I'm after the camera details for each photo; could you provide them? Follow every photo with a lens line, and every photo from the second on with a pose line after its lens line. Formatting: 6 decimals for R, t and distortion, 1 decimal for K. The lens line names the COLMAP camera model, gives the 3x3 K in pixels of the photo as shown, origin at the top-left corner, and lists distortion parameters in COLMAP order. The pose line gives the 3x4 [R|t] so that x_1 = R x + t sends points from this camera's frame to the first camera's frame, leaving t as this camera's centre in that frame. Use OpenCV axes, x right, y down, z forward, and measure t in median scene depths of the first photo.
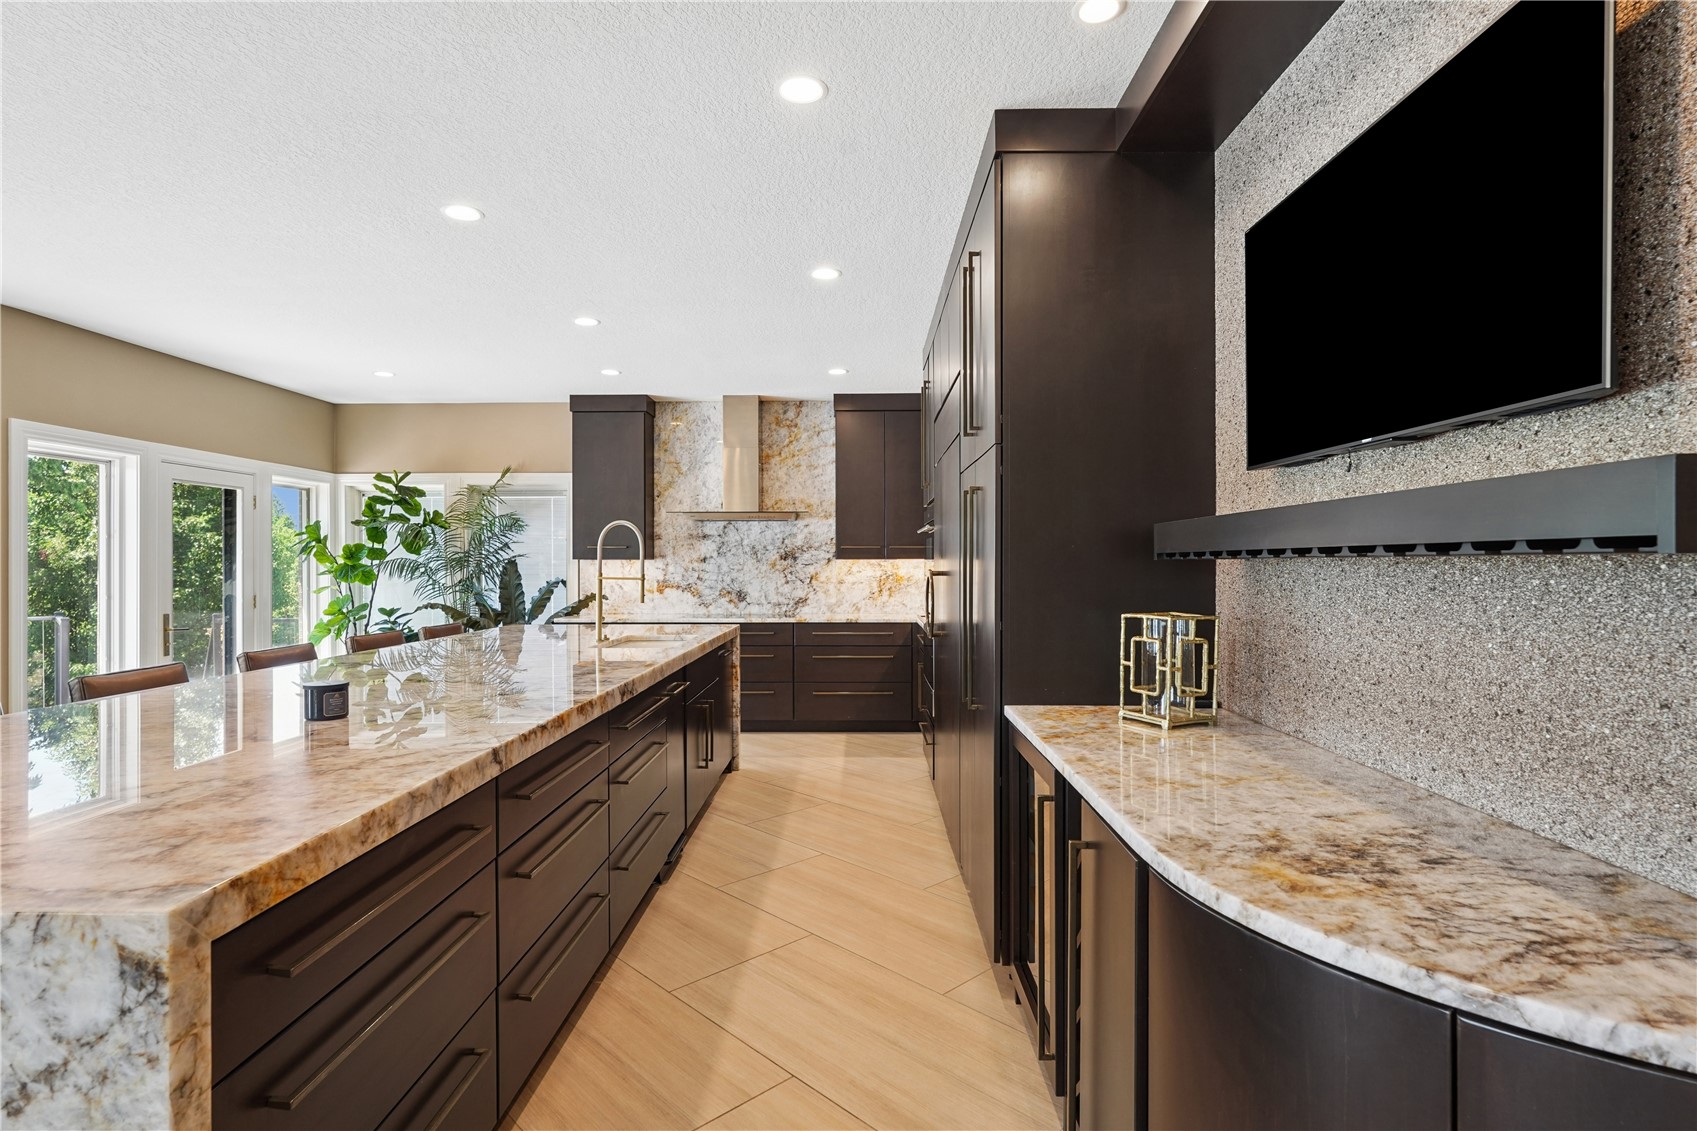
lens RADIAL K [[857.5, 0, 845.8], [0, 857.5, 561.4], [0, 0, 1]] dist [-0.010087, 0.004729]
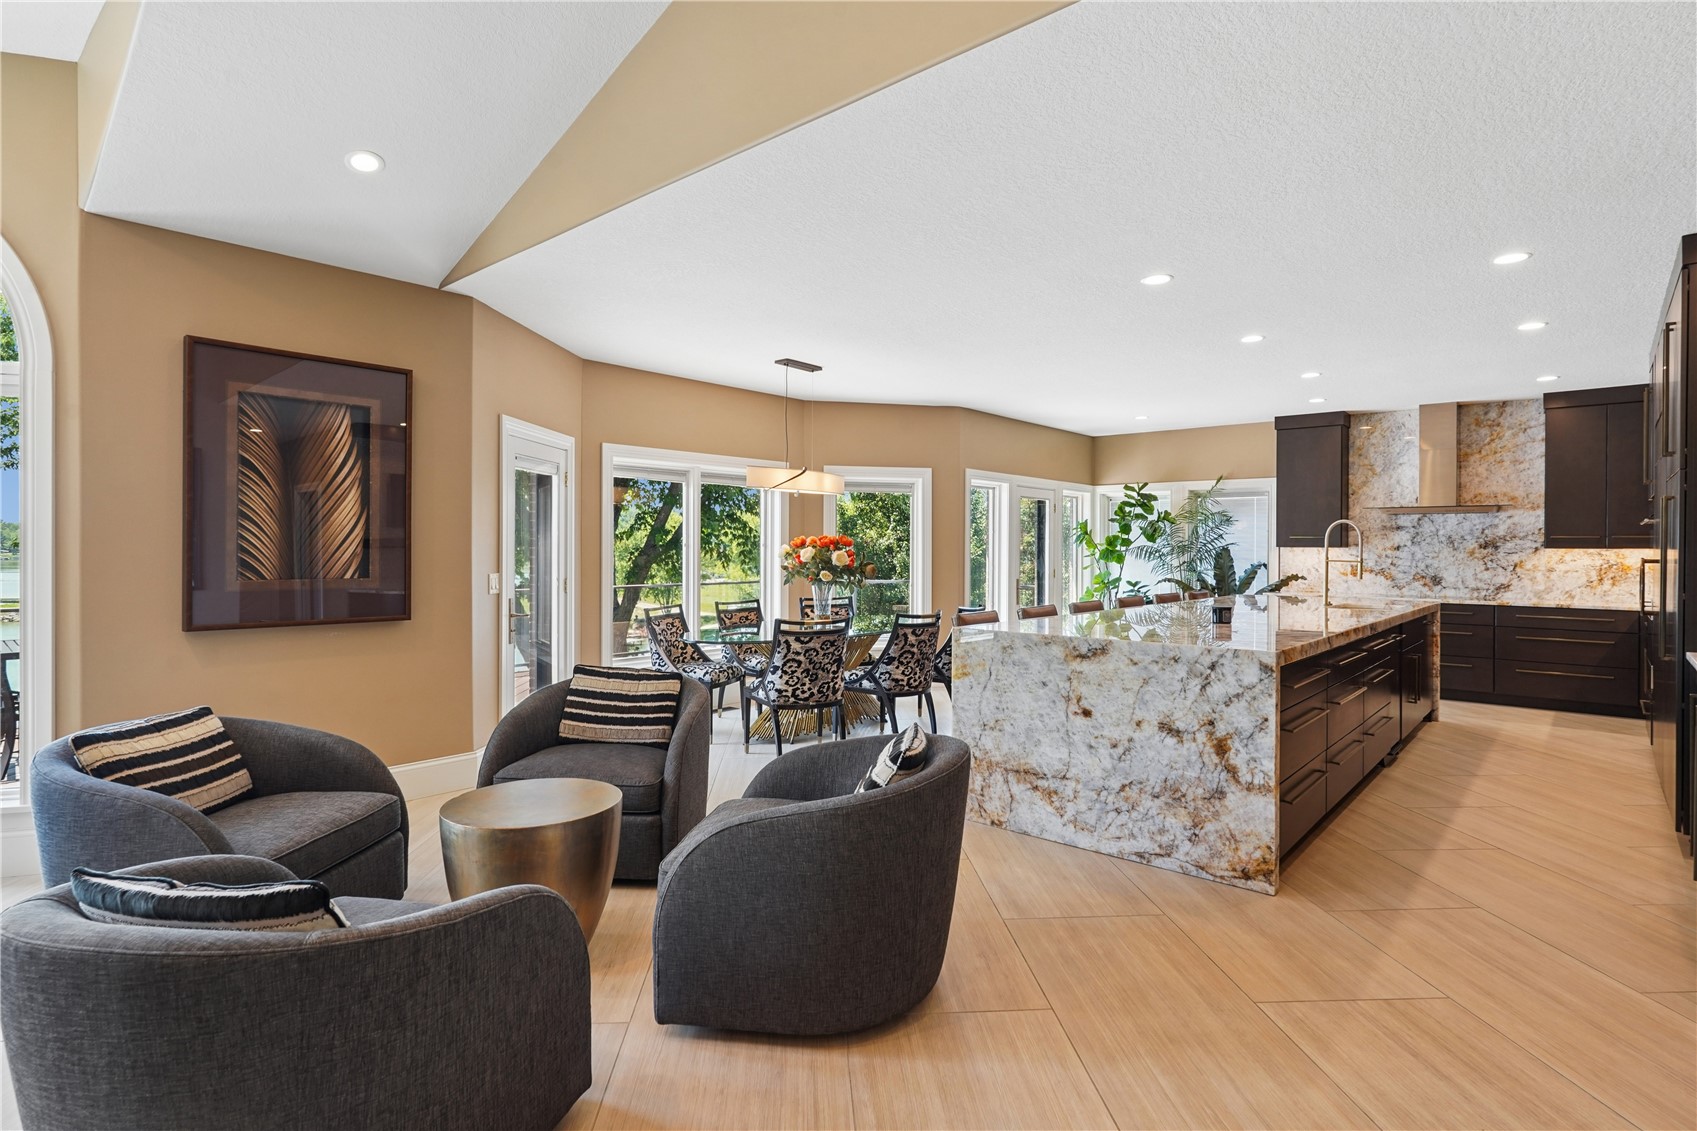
lens RADIAL K [[857.5, 0, 841.4], [0, 857.5, 549.5], [0, 0, 1]] dist [-0.010087, 0.004729]
pose [[0.759925, 0.008259, -0.649959, 0.028801], [-0.006992, 0.999965, 0.004531, 0.000354], [0.649974, 0.001102, 0.759956, -0.779626]]
